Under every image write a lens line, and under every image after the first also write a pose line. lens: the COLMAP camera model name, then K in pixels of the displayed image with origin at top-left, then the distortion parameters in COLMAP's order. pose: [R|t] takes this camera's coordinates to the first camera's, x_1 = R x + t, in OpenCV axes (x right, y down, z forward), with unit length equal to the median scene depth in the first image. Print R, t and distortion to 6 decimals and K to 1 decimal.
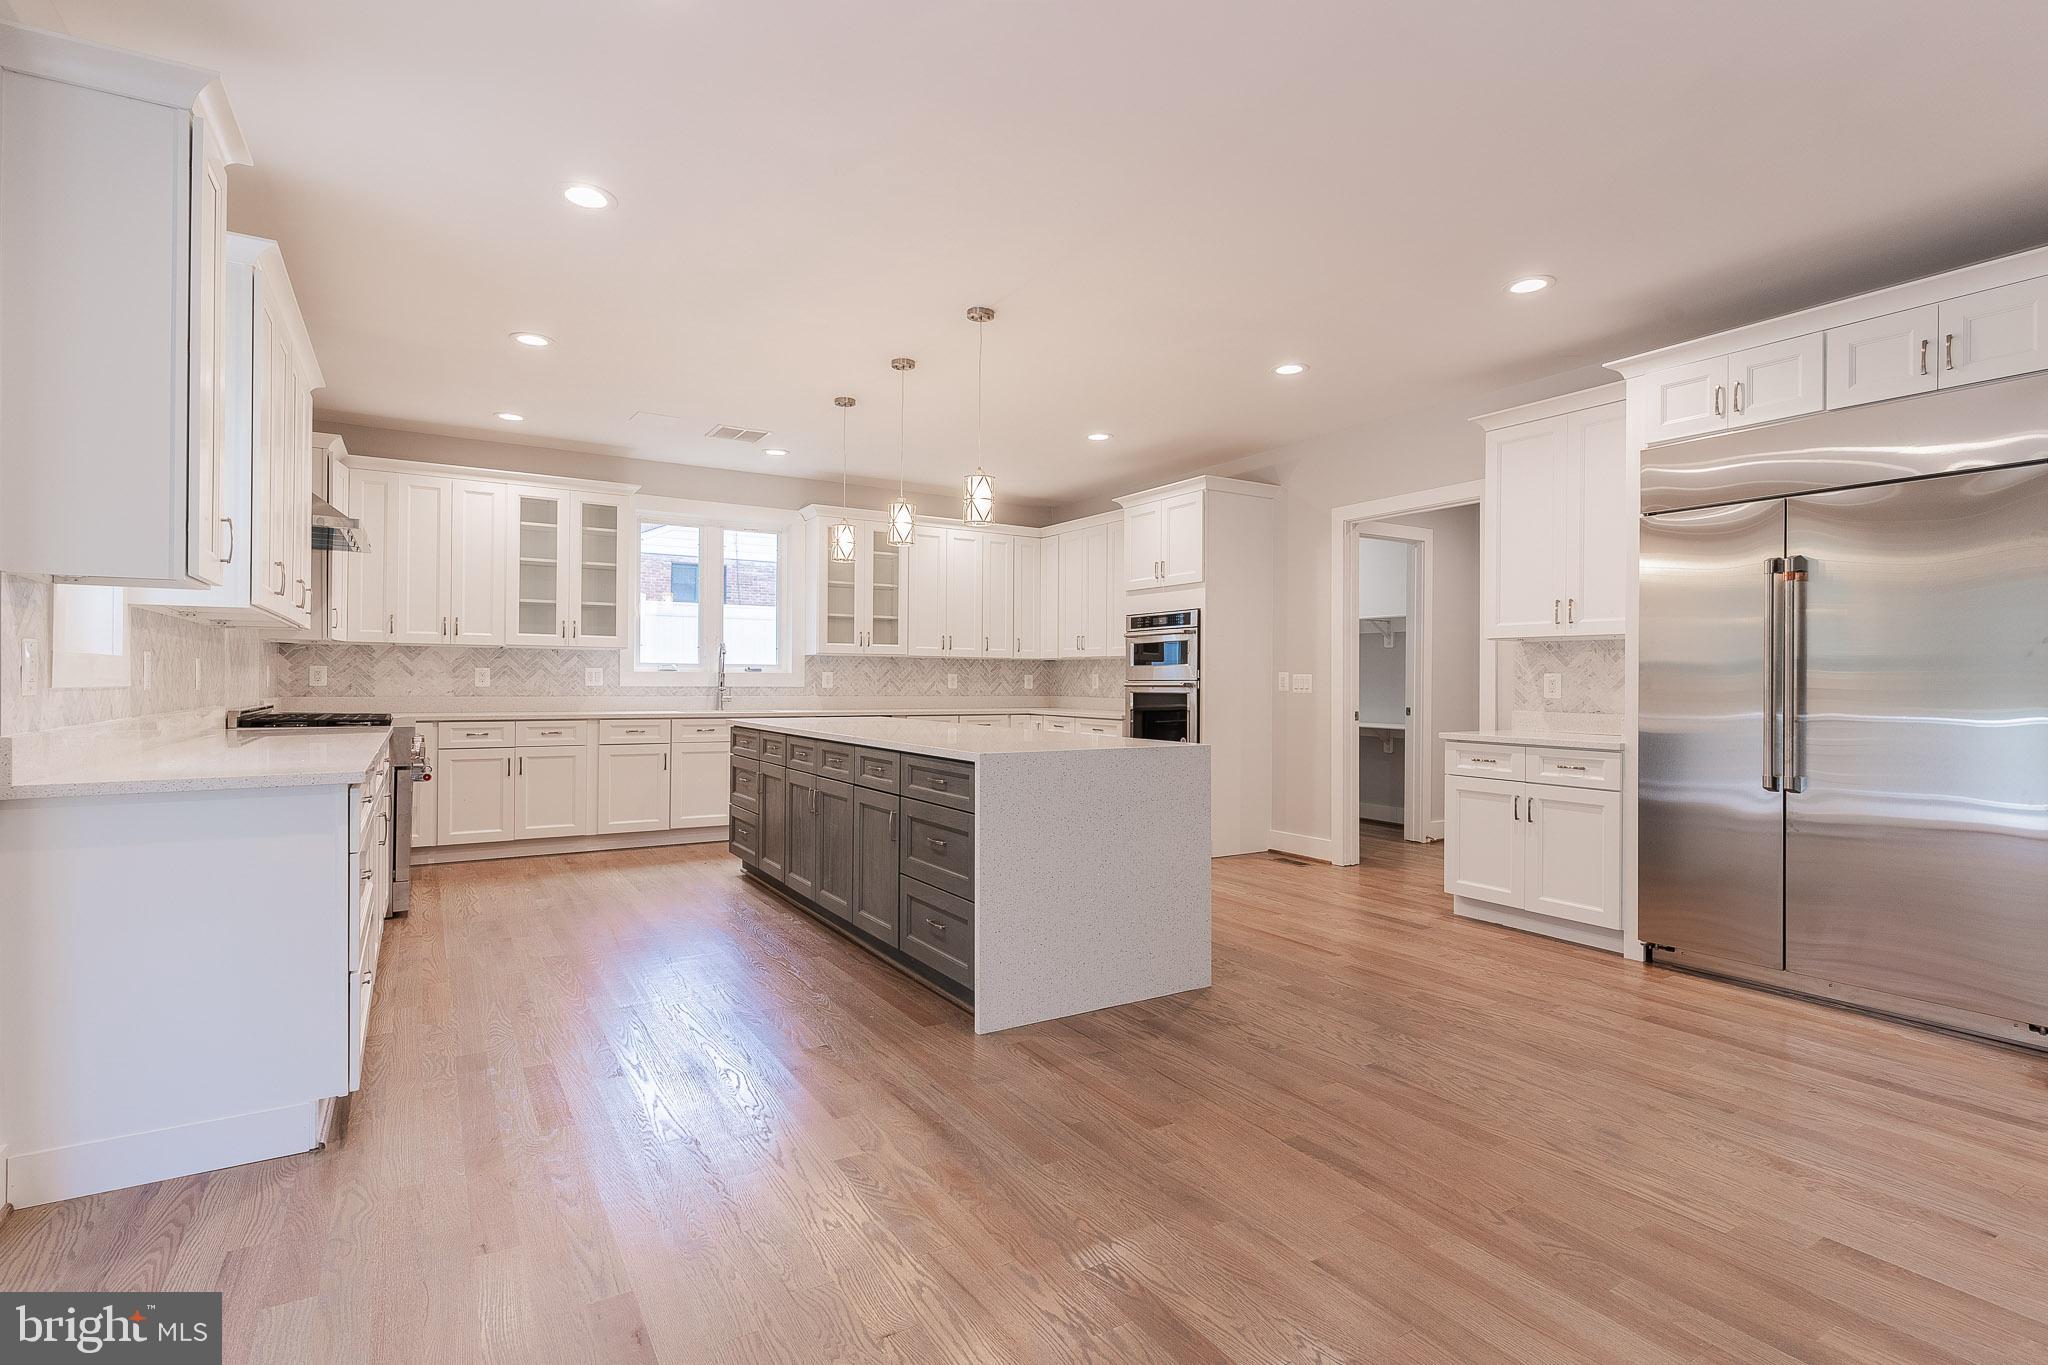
lens RADIAL K [[992.6, 0, 1022.7], [0, 992.6, 680.2], [0, 0, 1]] dist [0.004039, 0.000512]
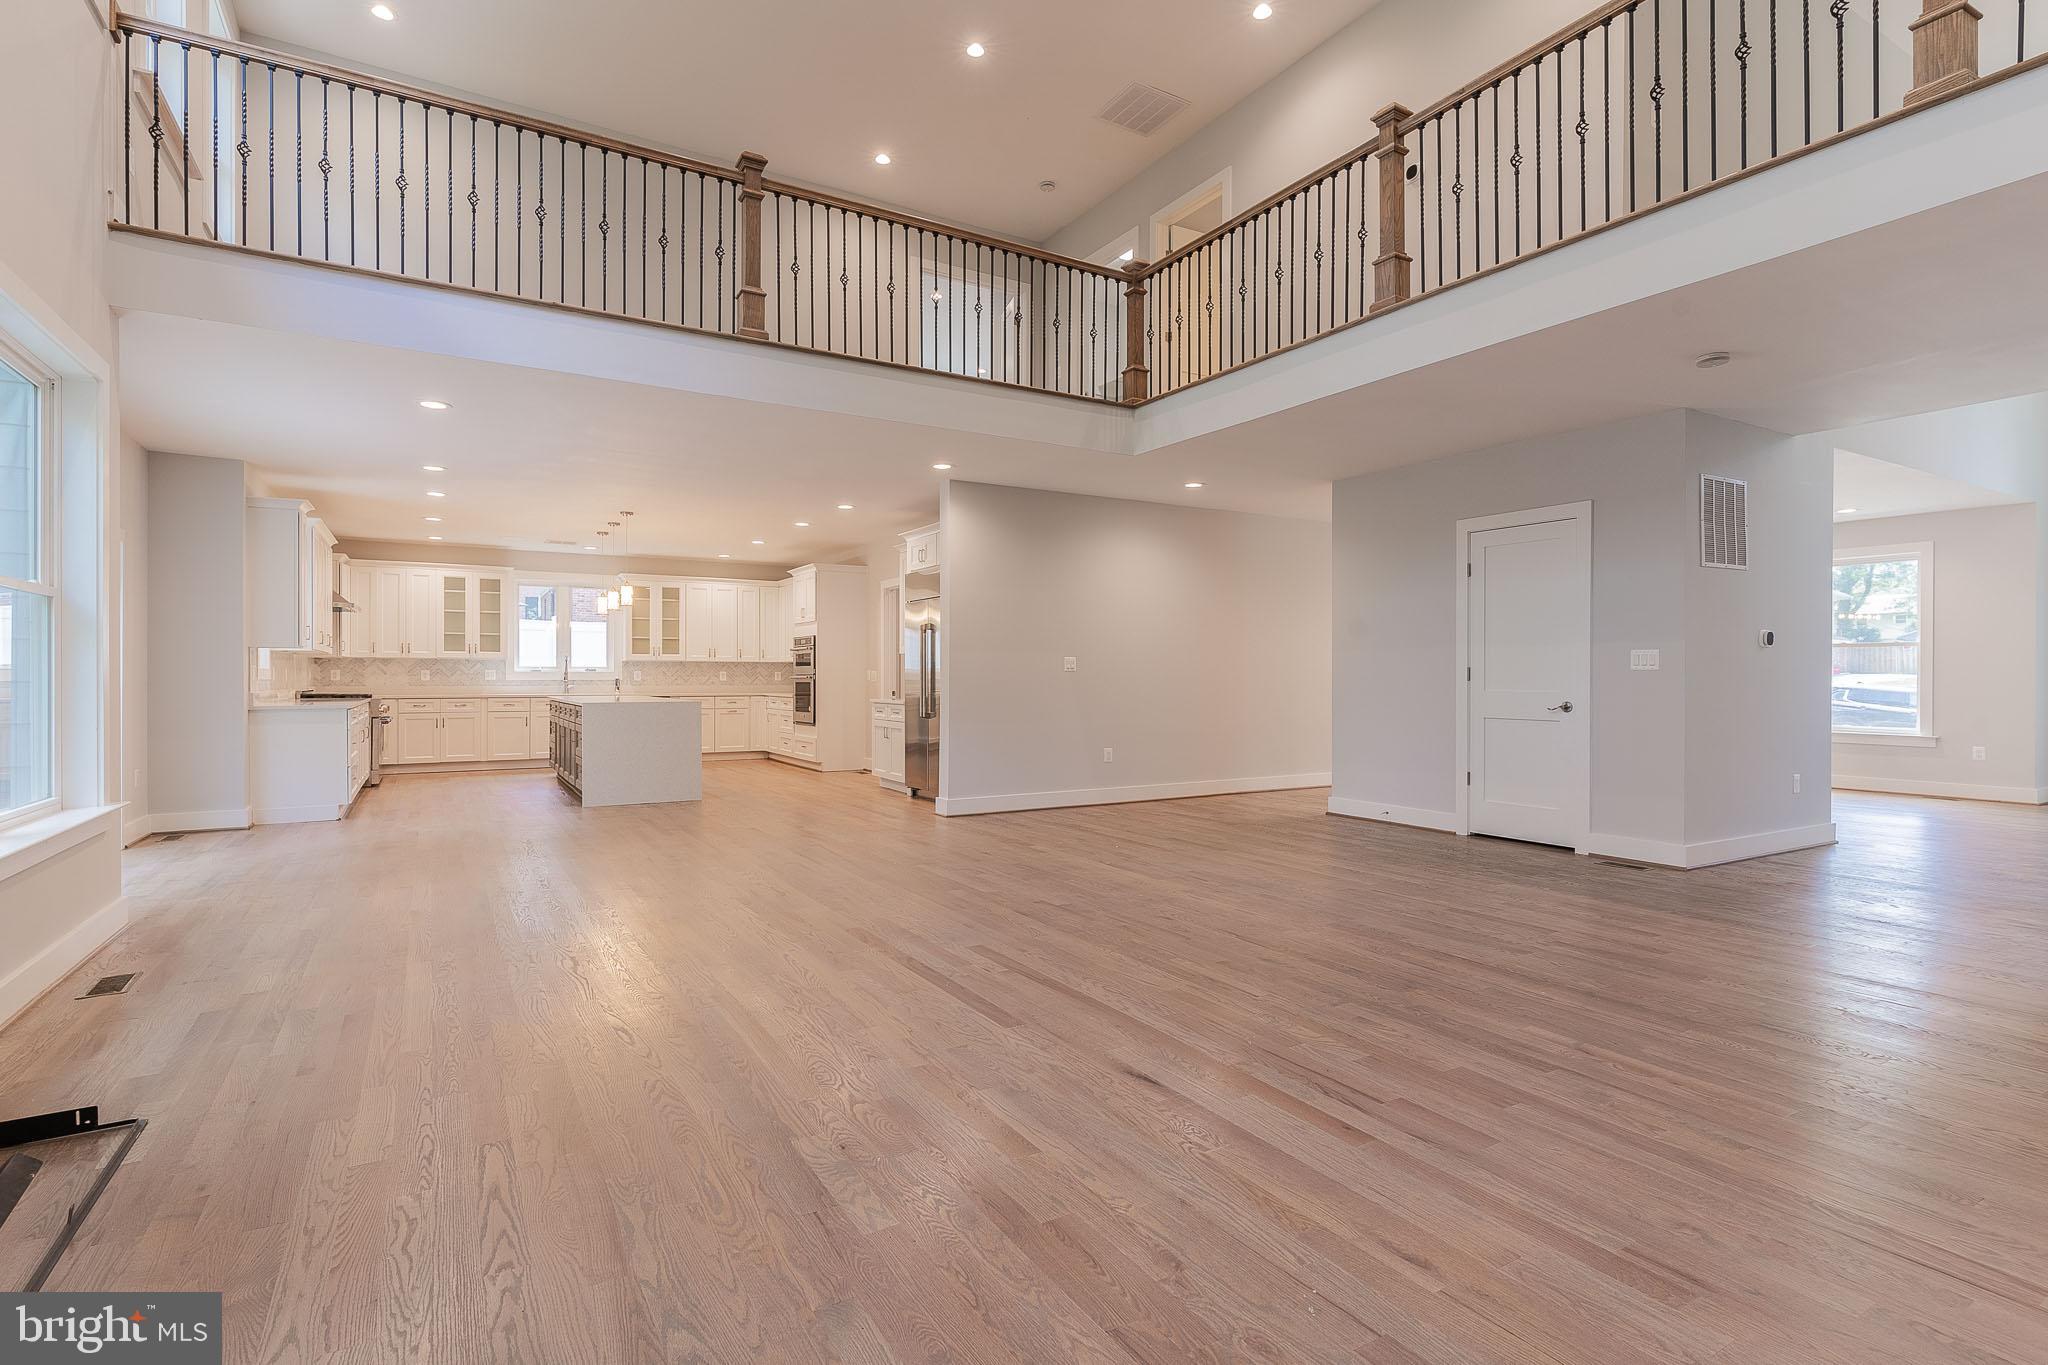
lens RADIAL K [[992.6, 0, 1031.1], [0, 992.6, 673.1], [0, 0, 1]] dist [0.004039, 0.000512]
pose [[0.999983, -0.005726, -0.000861, 0.570515], [0.005725, 0.999982, -0.001630, 0.002237], [0.000870, 0.001626, 0.999998, -0.822509]]
